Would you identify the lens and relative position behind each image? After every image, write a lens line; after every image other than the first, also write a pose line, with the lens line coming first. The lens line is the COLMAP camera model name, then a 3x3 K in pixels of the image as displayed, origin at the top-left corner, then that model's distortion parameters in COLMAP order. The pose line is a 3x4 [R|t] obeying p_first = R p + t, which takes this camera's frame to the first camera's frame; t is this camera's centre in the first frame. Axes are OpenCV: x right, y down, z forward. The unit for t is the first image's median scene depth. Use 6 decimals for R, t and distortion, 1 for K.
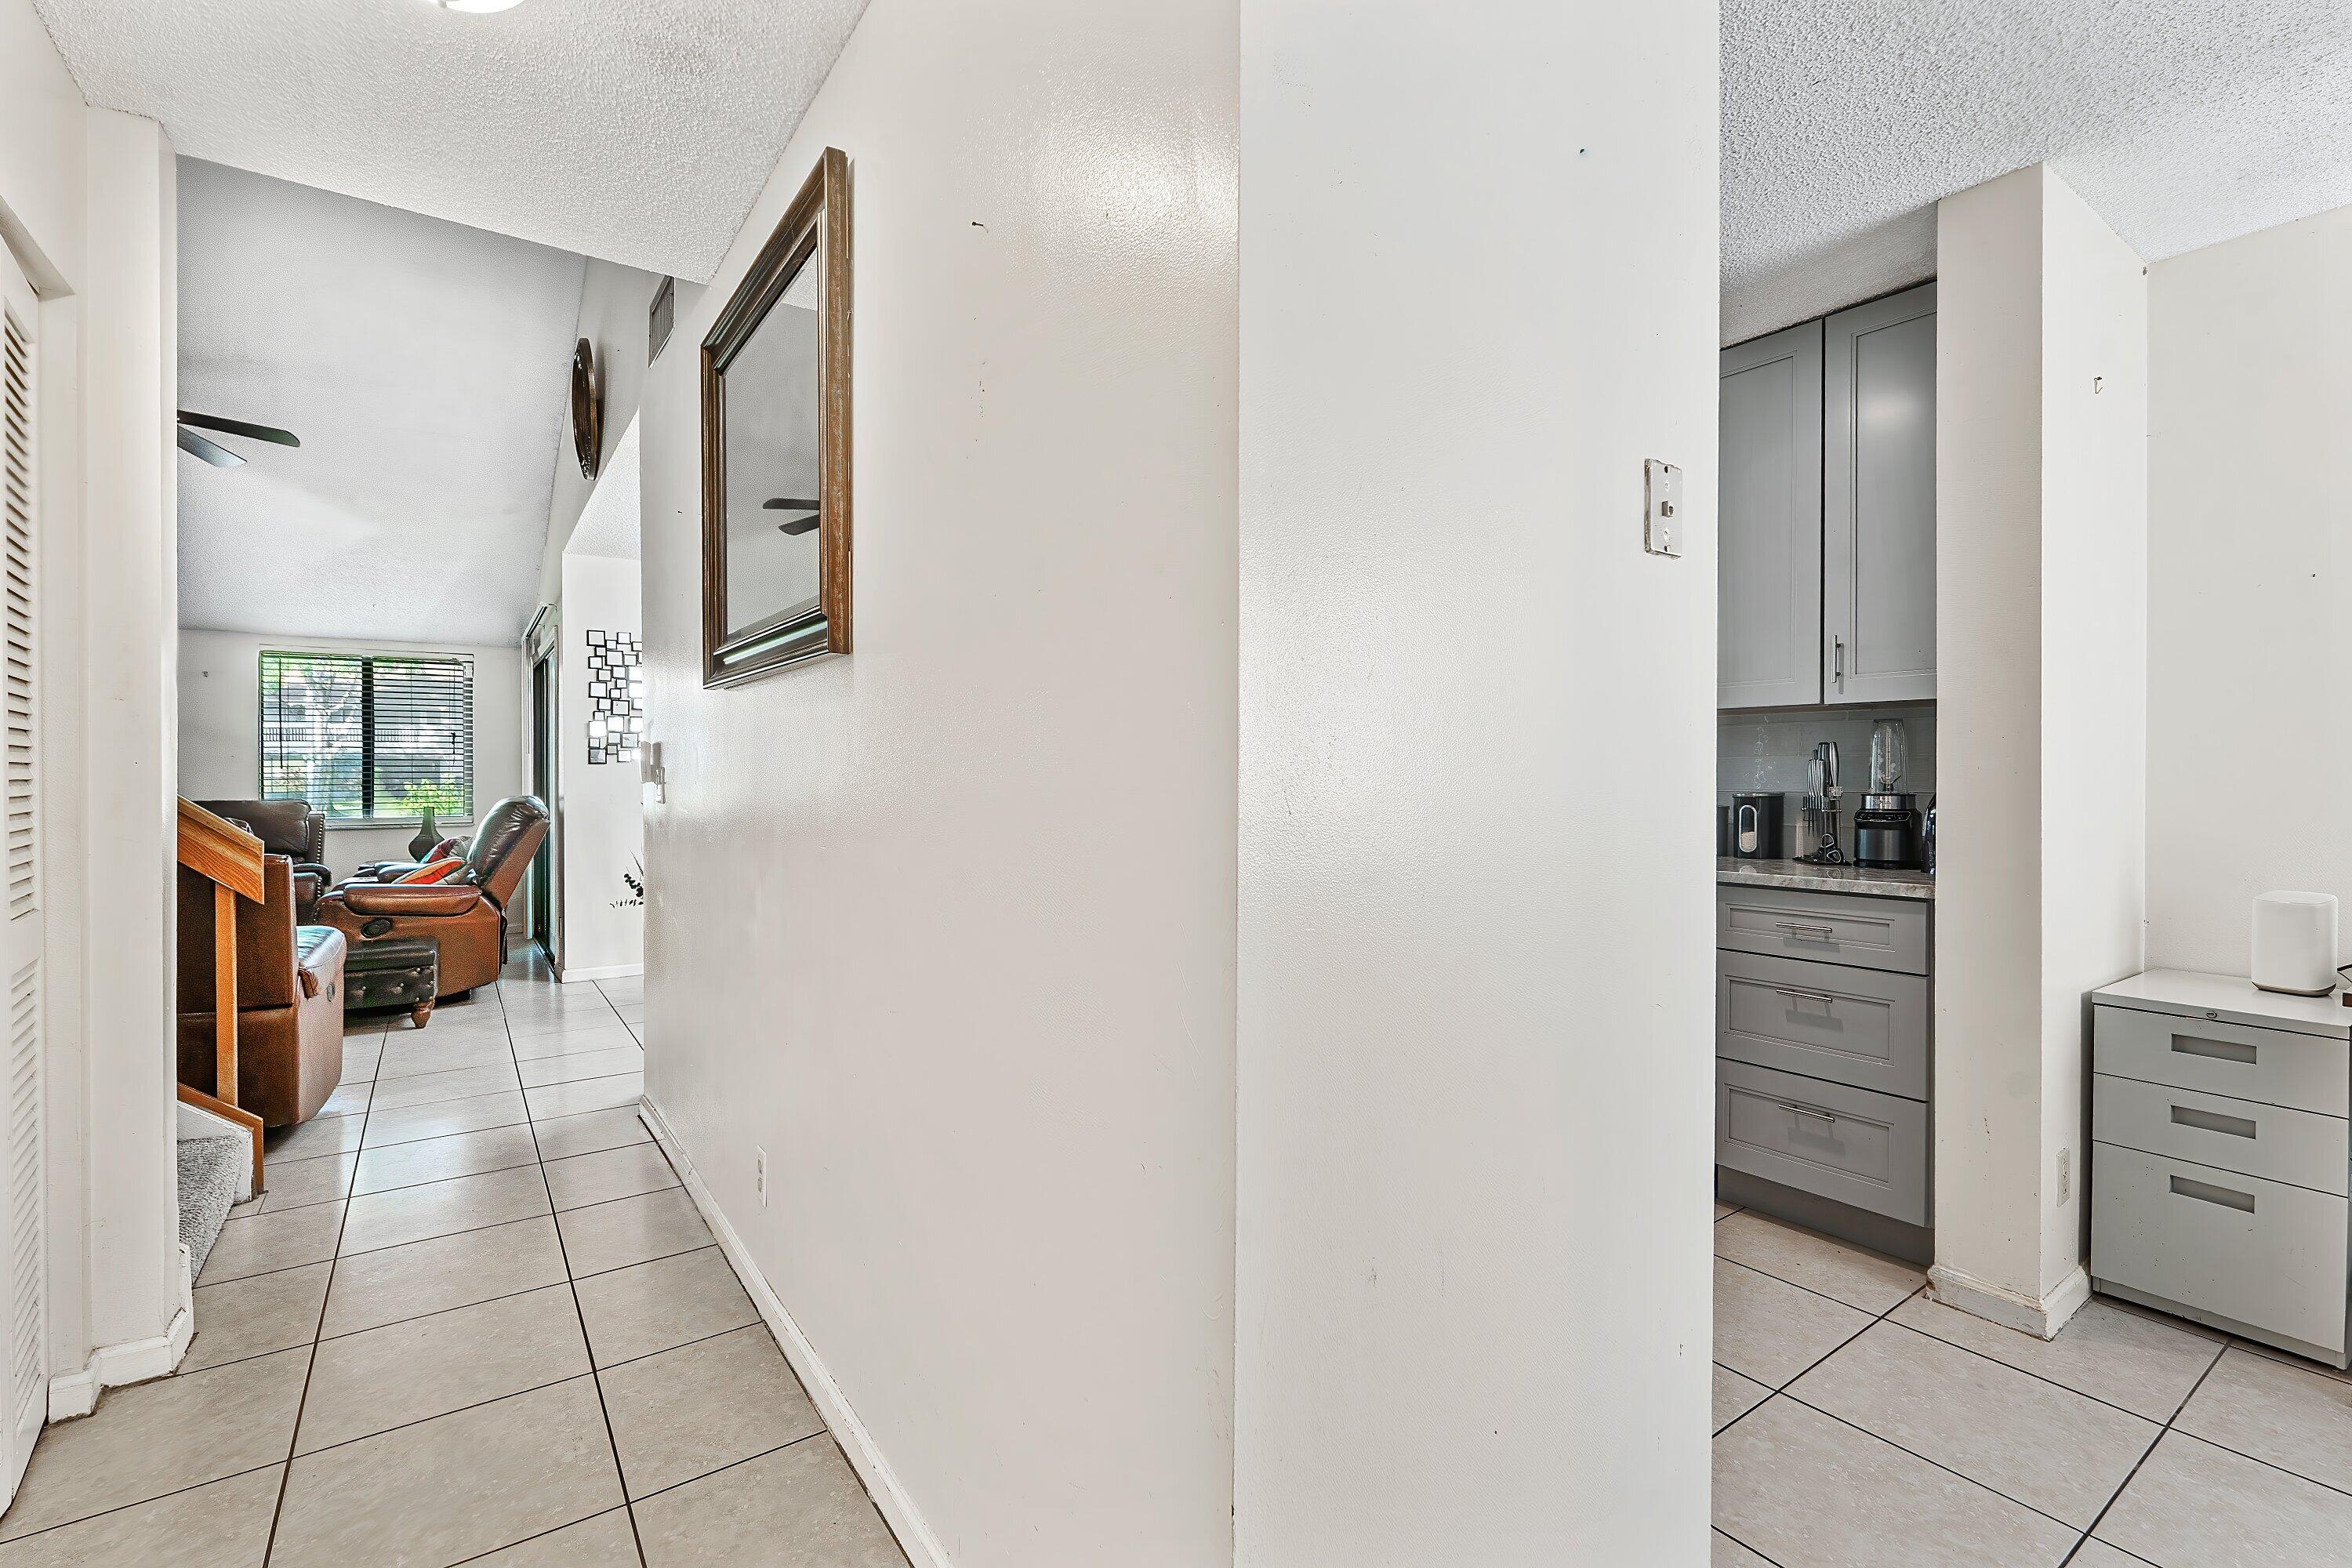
lens RADIAL K [[1033.0, 0, 1176.0], [0, 1033.0, 784.0], [0, 0, 1]] dist [0.000752, 0.000054]
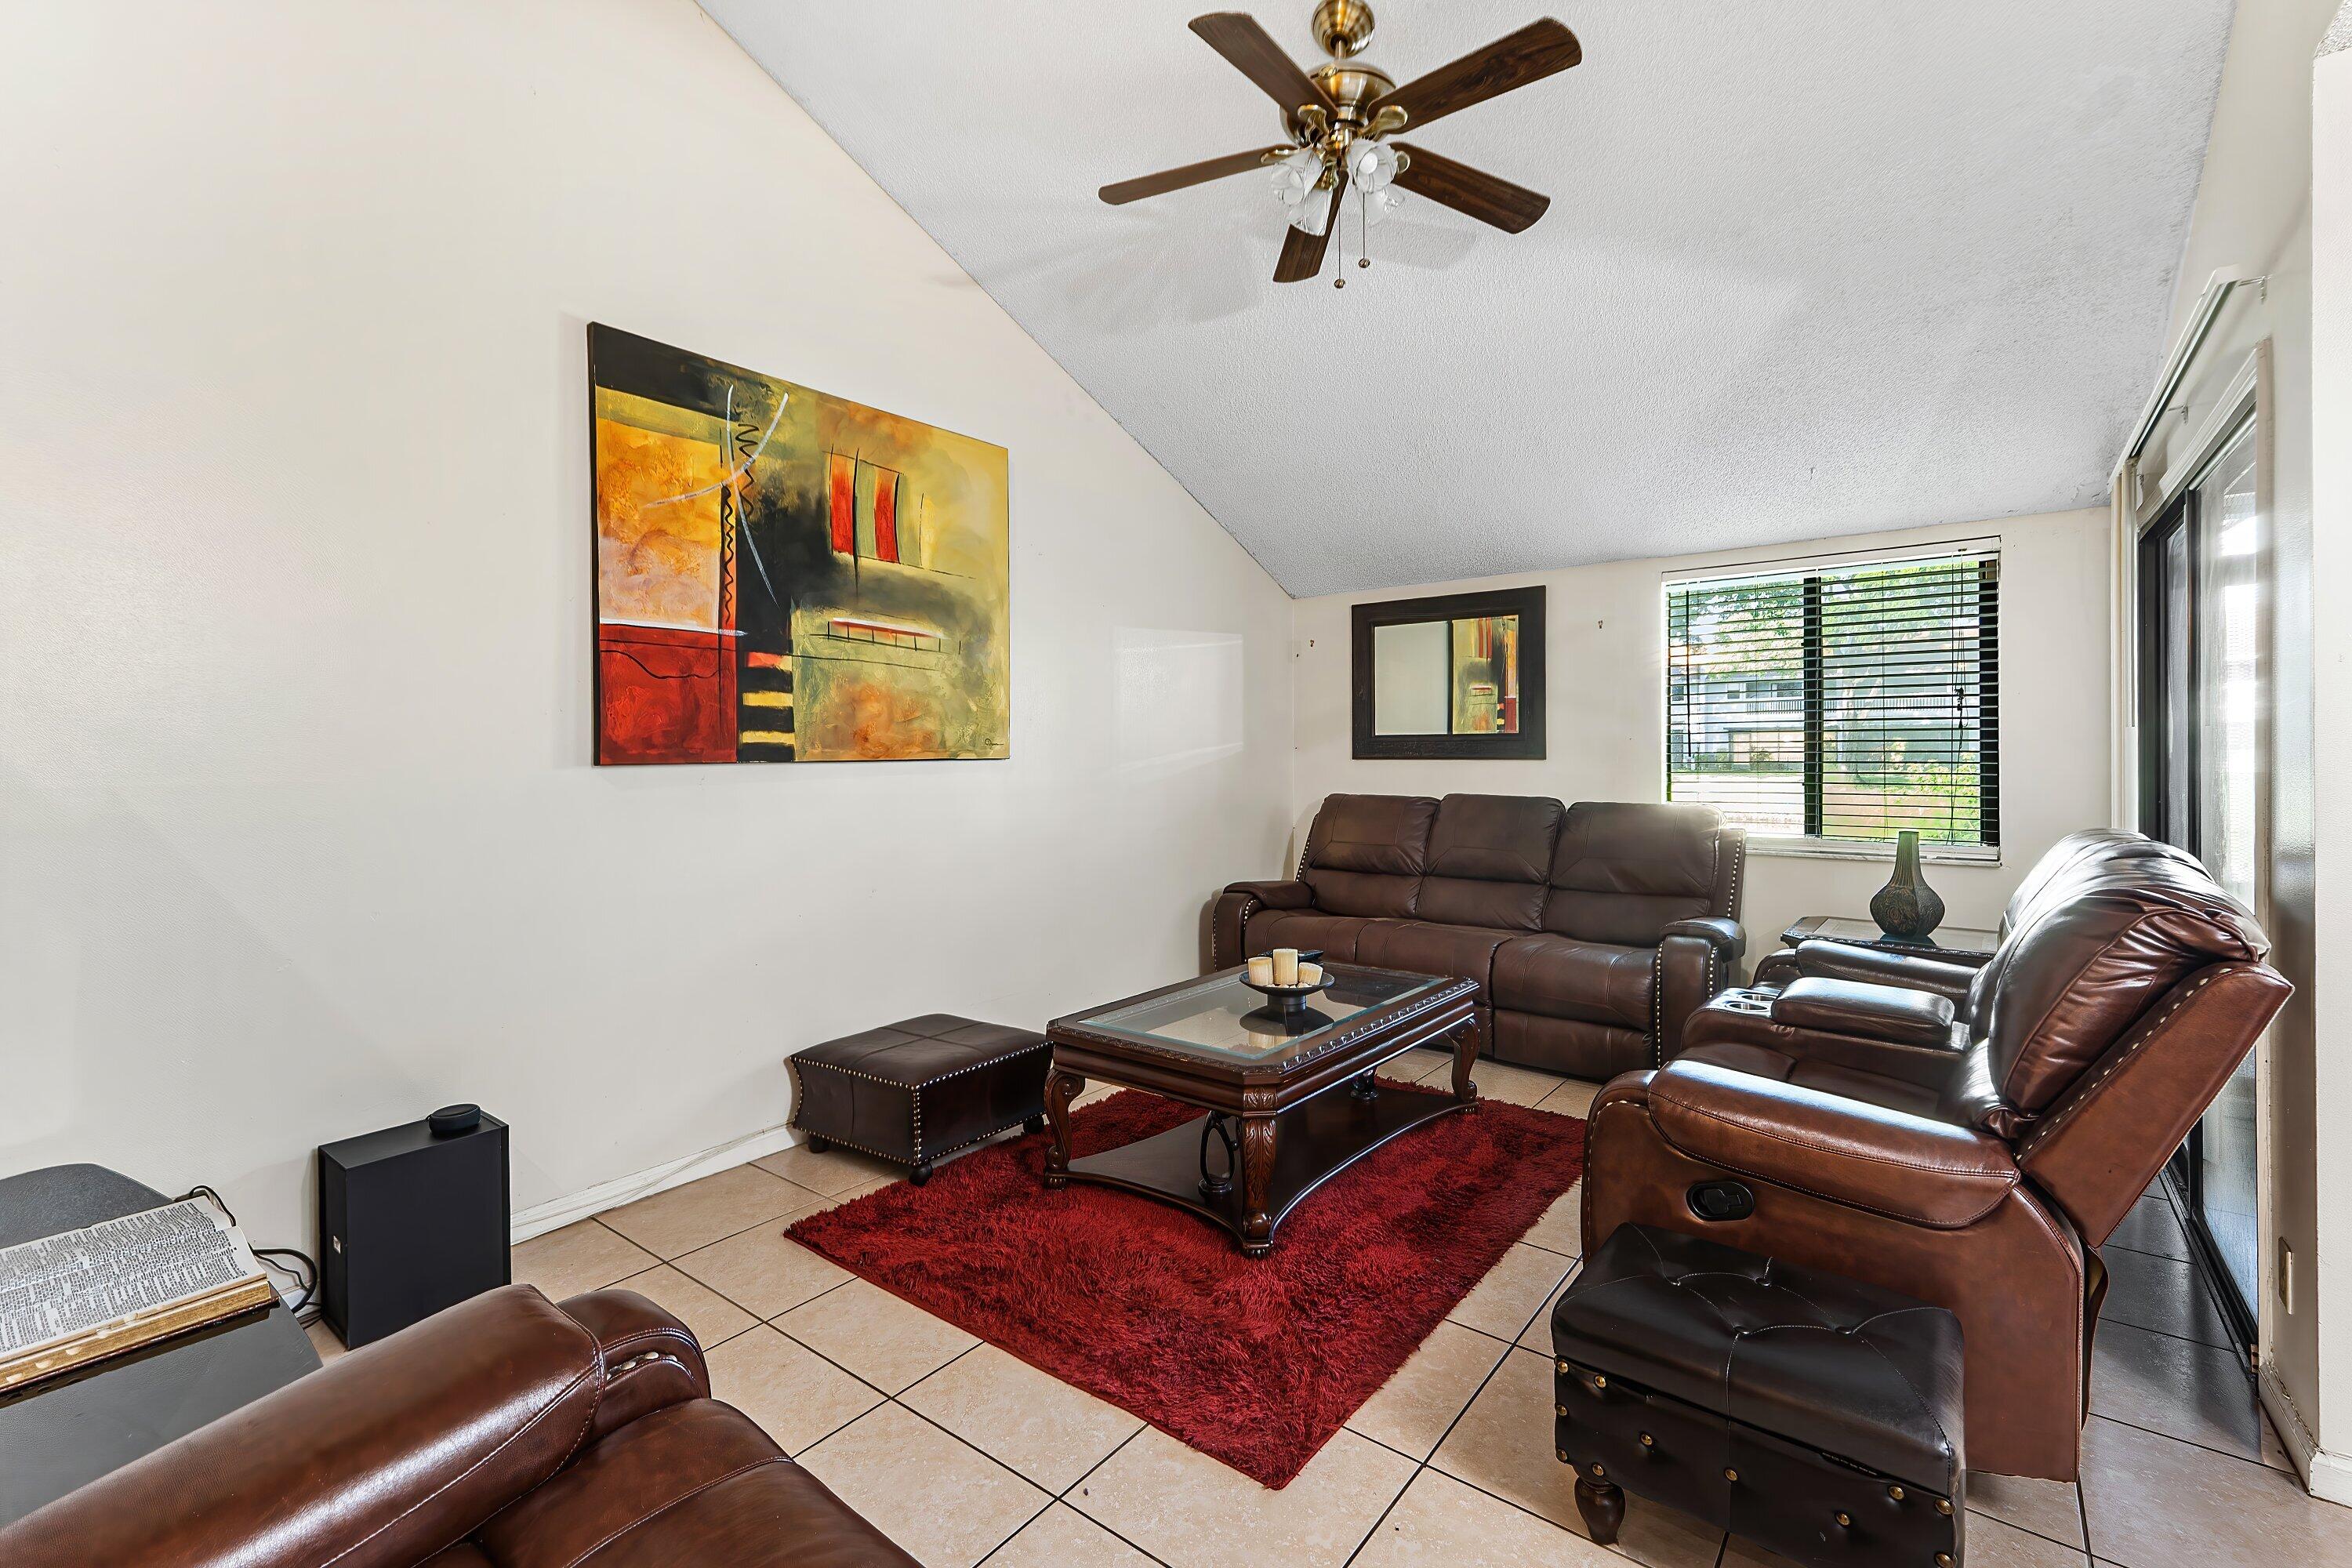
lens RADIAL K [[1033.7, 0, 1190.2], [0, 1033.7, 745.2], [0, 0, 1]] dist [0.013381, 0.000077]
pose [[0.305514, -0.001394, -0.952187, -0.390230], [-0.001615, 0.999997, -0.001982, -0.024378], [0.952186, 0.002143, 0.305510, 0.578980]]
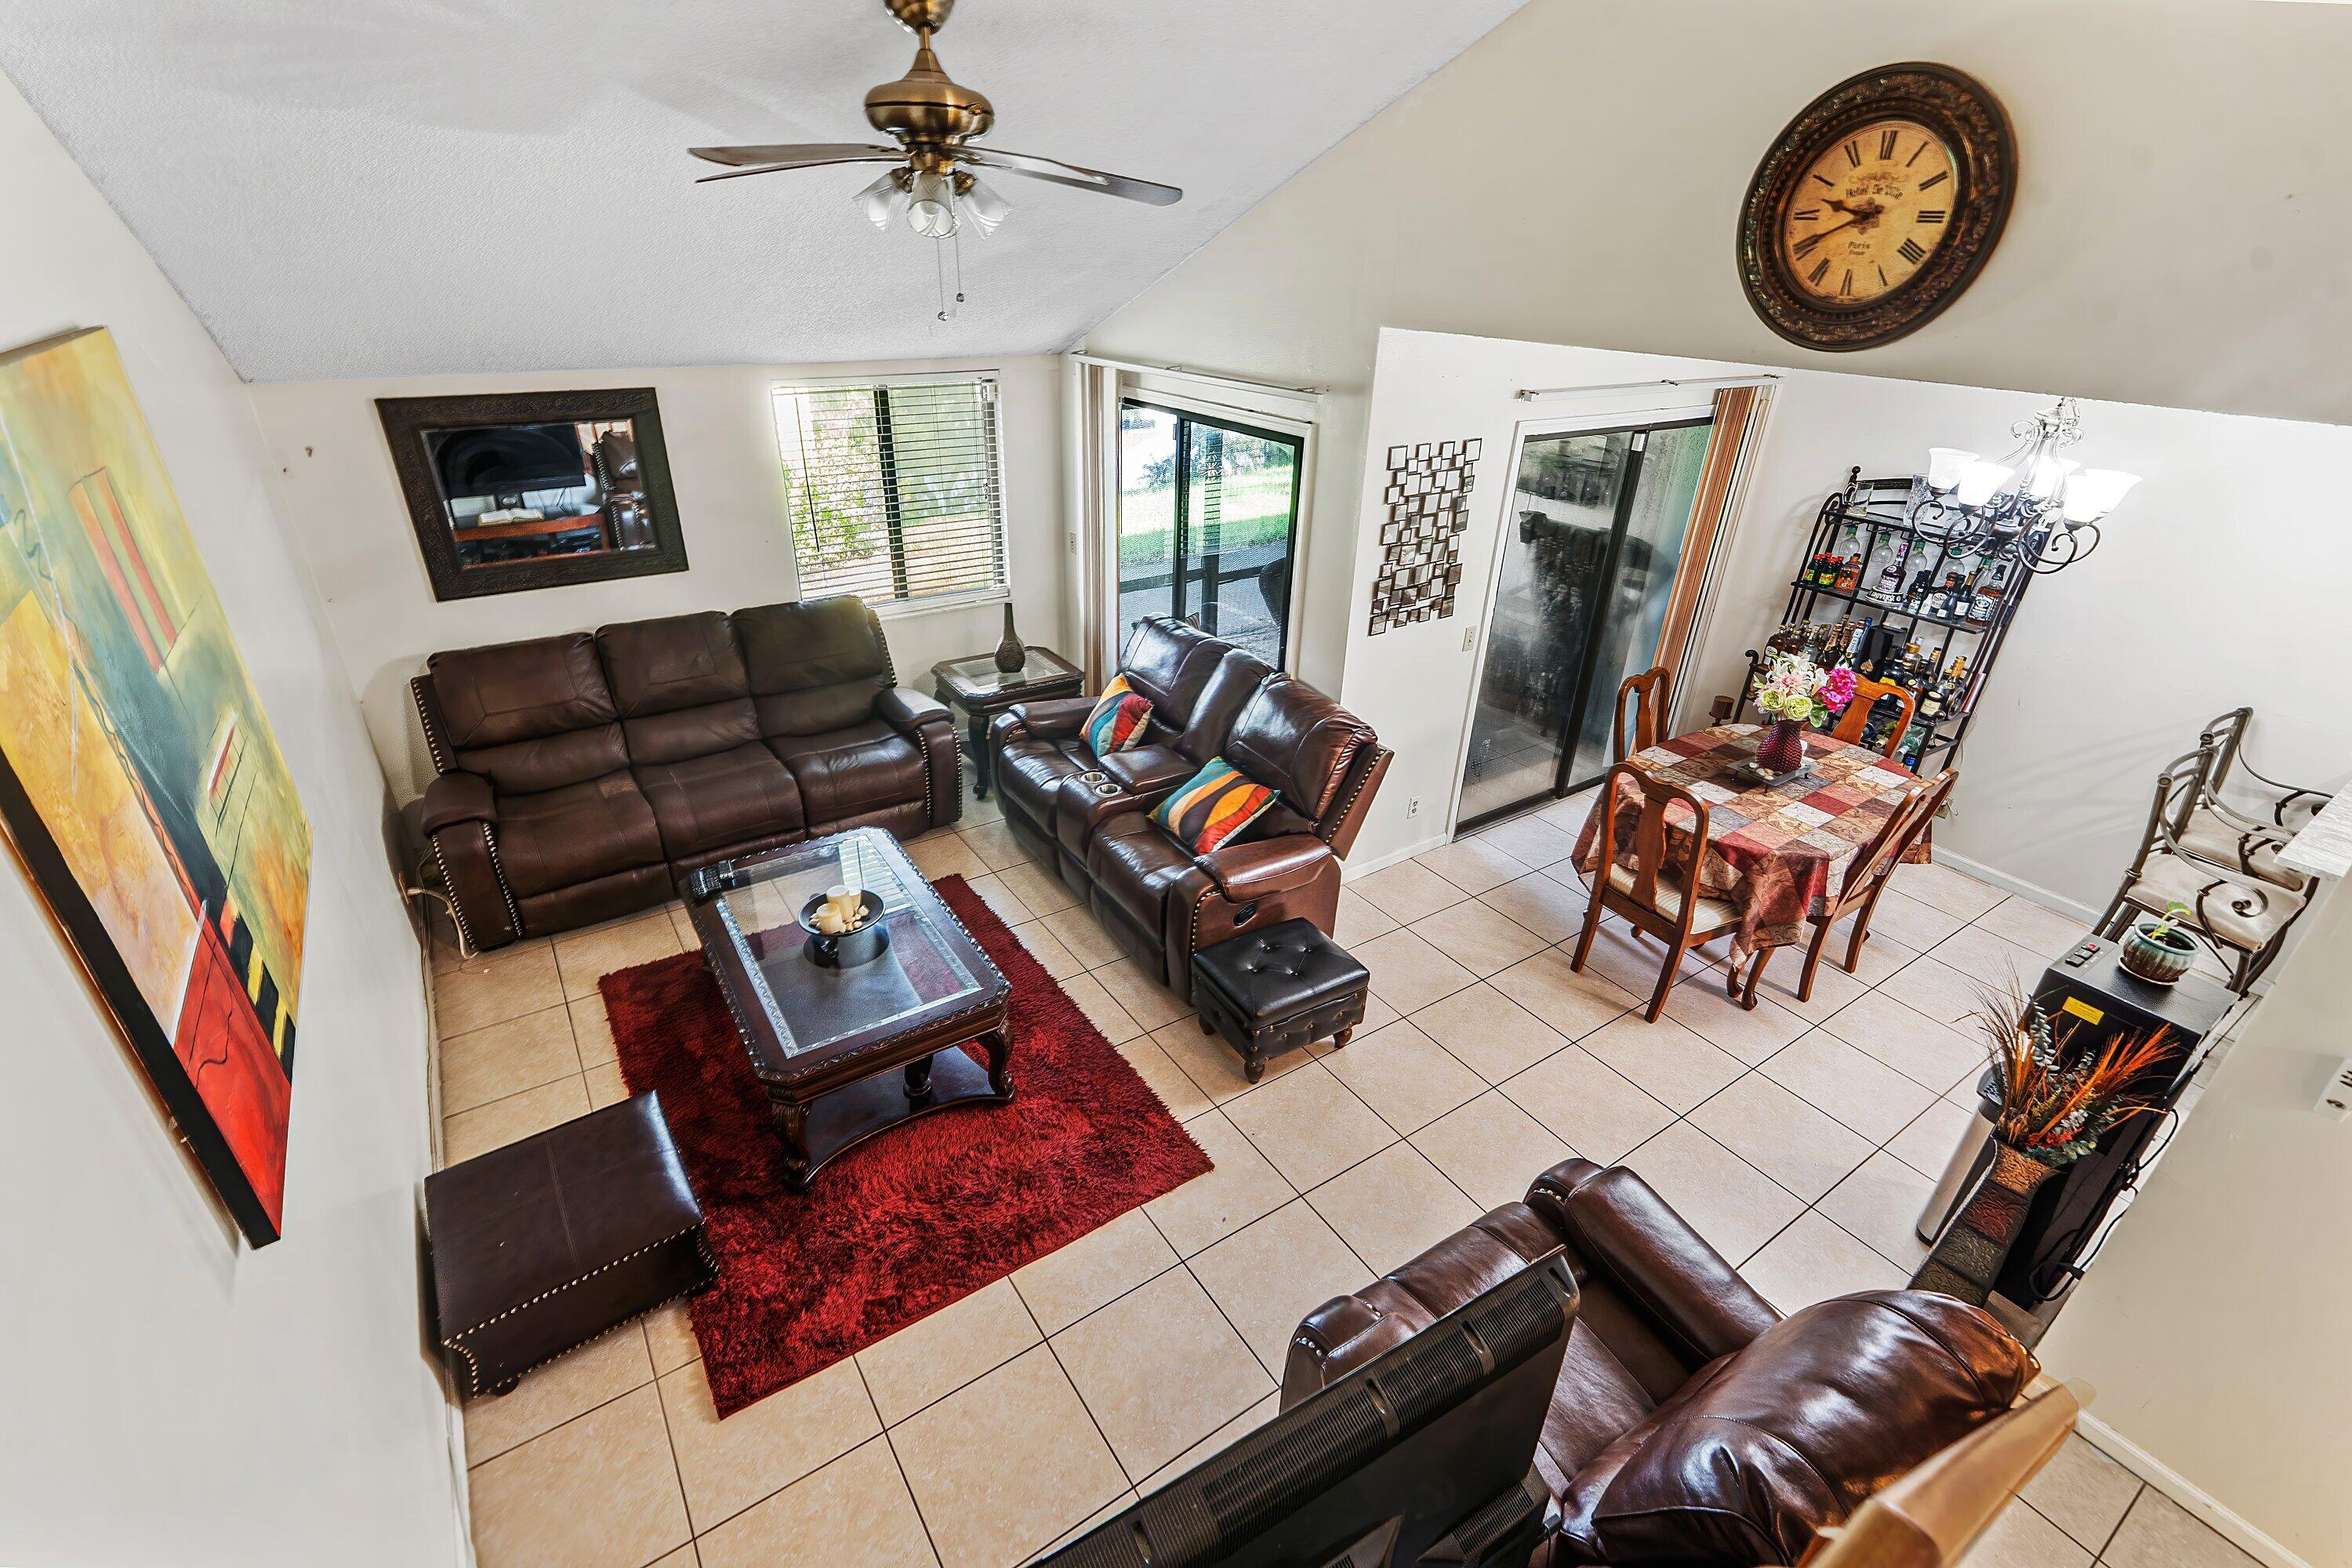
lens RADIAL K [[1033.0, 0, 1176.0], [0, 1033.0, 784.0], [0, 0, 1]] dist [0.000752, 0.000054]
pose [[0.999202, 0.038428, -0.010891, -0.683664], [-0.029482, 0.893551, 0.447992, -0.247078], [0.026947, -0.447313, 0.893971, 0.288550]]
